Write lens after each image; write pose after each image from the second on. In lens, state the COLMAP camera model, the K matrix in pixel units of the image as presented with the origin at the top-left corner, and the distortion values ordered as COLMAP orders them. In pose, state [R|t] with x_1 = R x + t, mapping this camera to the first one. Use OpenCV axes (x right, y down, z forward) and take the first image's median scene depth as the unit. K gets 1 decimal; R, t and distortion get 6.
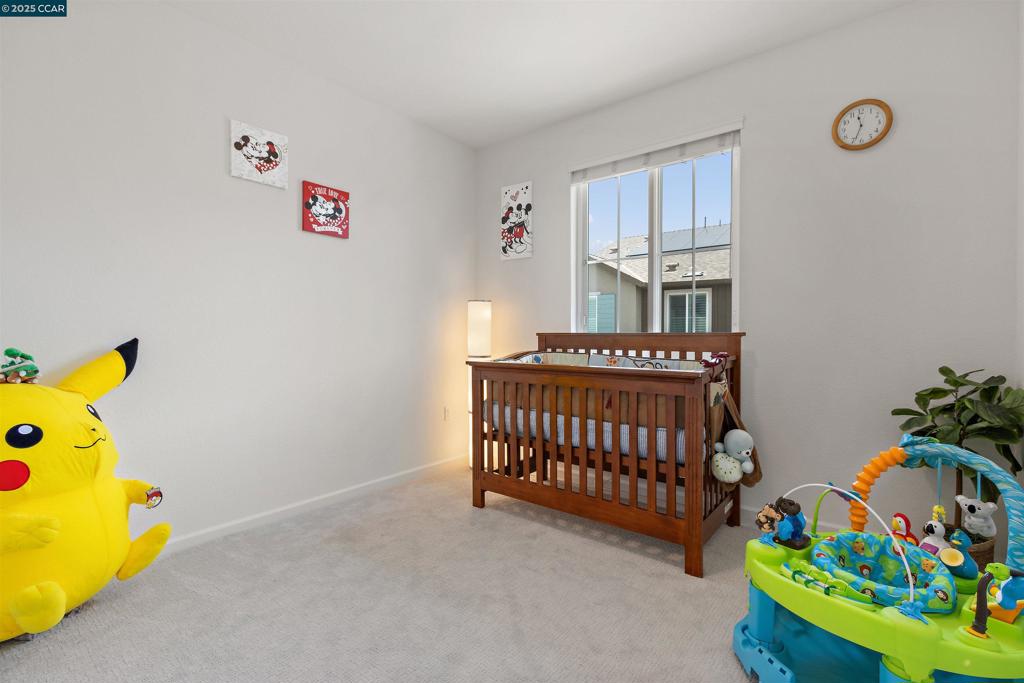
lens RADIAL K [[474.4, 0, 509.1], [0, 474.4, 336.7], [0, 0, 1]] dist [0.003203, -0.001789]
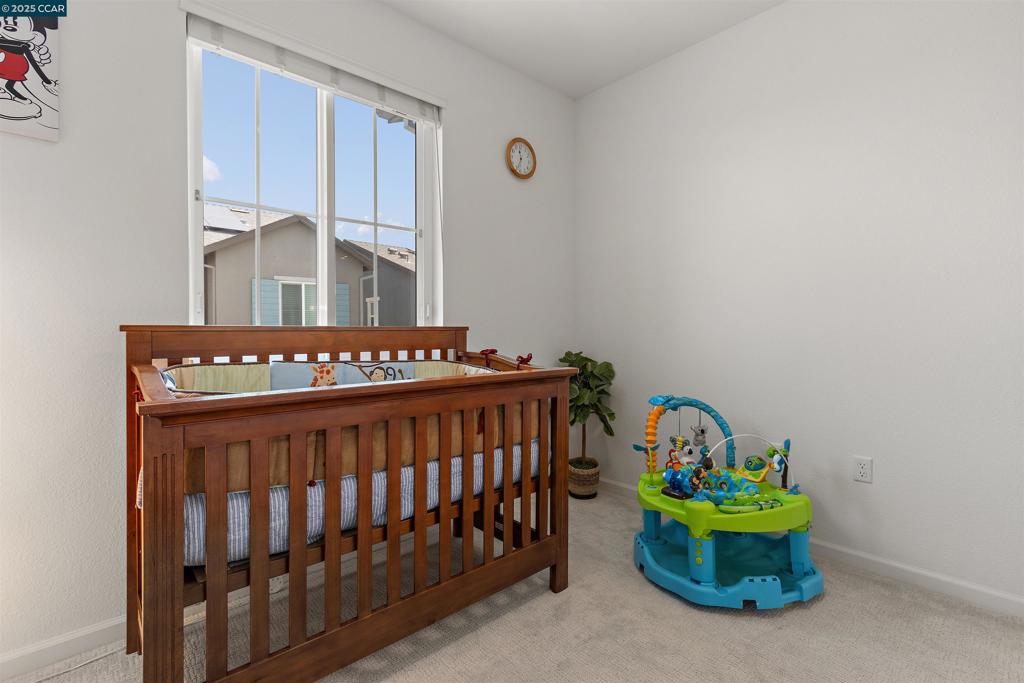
lens RADIAL K [[474.4, 0, 526.9], [0, 474.4, 324.9], [0, 0, 1]] dist [0.003203, -0.001789]
pose [[0.135963, 0.009005, 0.990673, -0.462559], [0.004085, 0.999945, -0.009649, -0.003070], [-0.990706, 0.005359, 0.135919, 0.806561]]
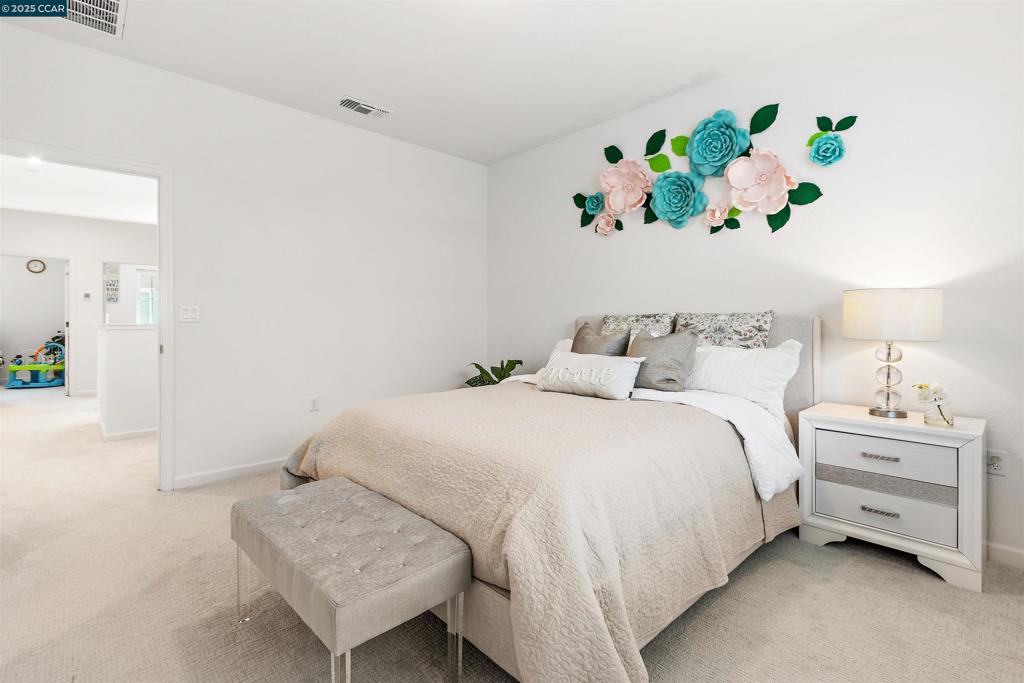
lens RADIAL K [[474.4, 0, 511.2], [0, 474.4, 326.5], [0, 0, 1]] dist [0.003203, -0.001789]
pose [[0.158172, -0.002790, 0.987408, -2.260072], [0.004808, 0.999986, 0.002055, 0.030345], [-0.987400, 0.004423, 0.158183, -3.143889]]
